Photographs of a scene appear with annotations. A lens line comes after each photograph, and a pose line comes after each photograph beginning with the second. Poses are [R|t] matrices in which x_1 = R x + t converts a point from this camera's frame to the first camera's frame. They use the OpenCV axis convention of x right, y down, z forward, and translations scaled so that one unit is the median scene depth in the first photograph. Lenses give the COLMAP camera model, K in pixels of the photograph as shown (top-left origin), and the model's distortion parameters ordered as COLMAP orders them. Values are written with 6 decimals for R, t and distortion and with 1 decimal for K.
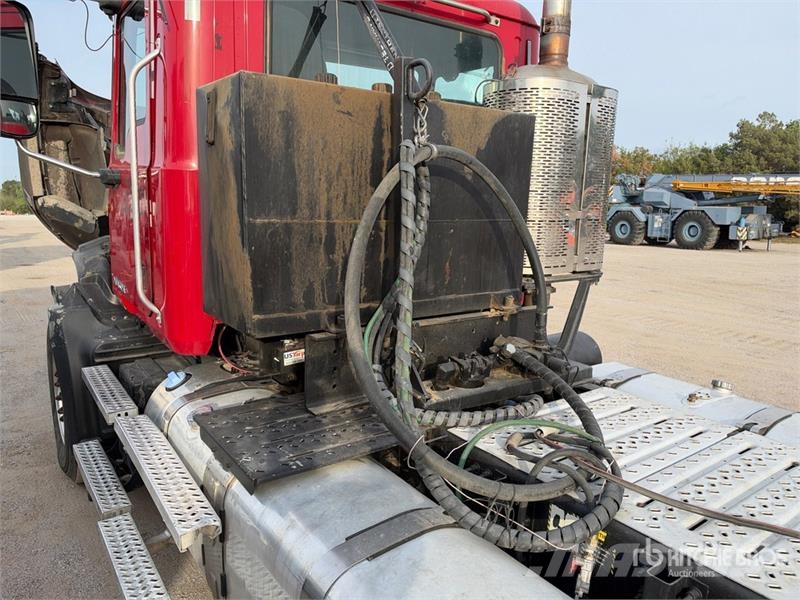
lens RADIAL K [[585.2, 0, 400.0], [0, 585.2, 300.0], [0, 0, 1]] dist [0.002638, -0.062750]
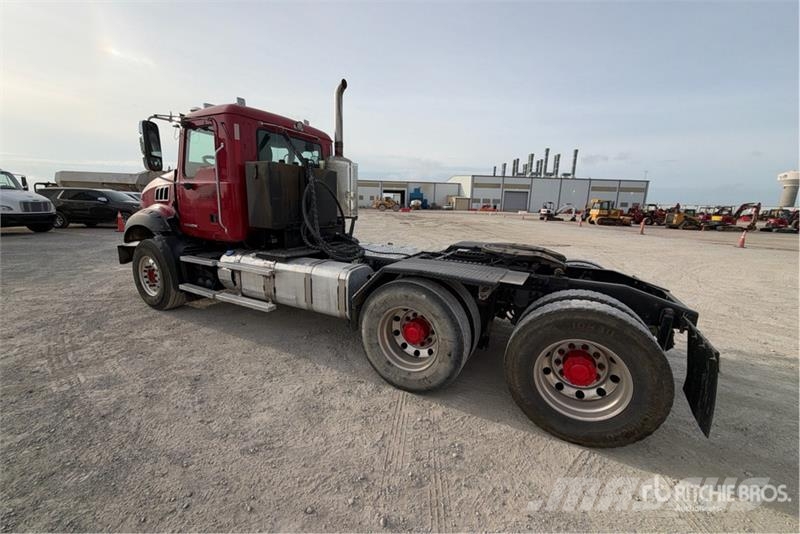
lens RADIAL K [[318.7, 0, 400.0], [0, 318.7, 267.0], [0, 0, 1]] dist [0.007455, -0.000014]
pose [[0.882721, -0.090935, 0.461015, -0.371225], [0.080300, 0.995857, 0.042681, 0.208542], [-0.462986, -0.000656, 0.886365, -0.884292]]
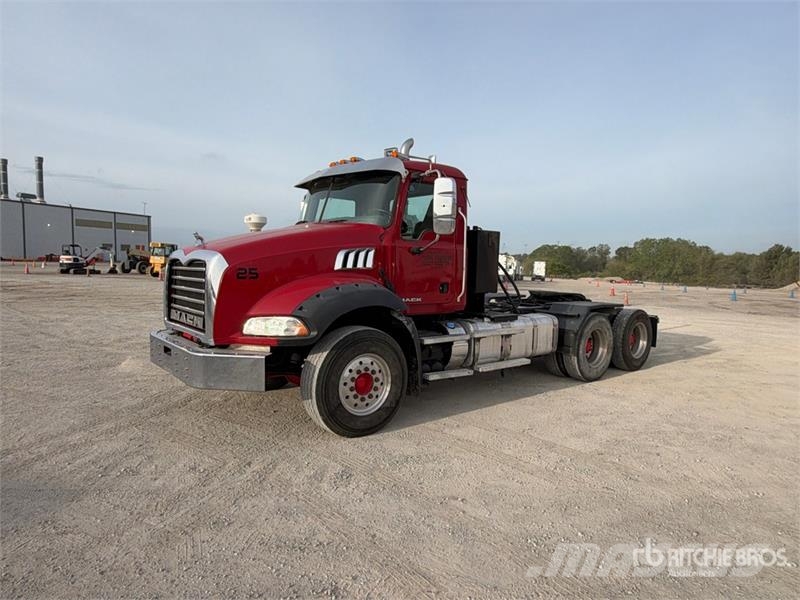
lens RADIAL K [[513.0, 0, 400.0], [0, 513.0, 300.0], [0, 0, 1]] dist [0.004285, 0.001600]
pose [[-0.089996, -0.100950, 0.990813, -2.677270], [0.157755, 0.980845, 0.114263, -0.283279], [-0.983369, 0.166589, -0.072347, 1.357300]]
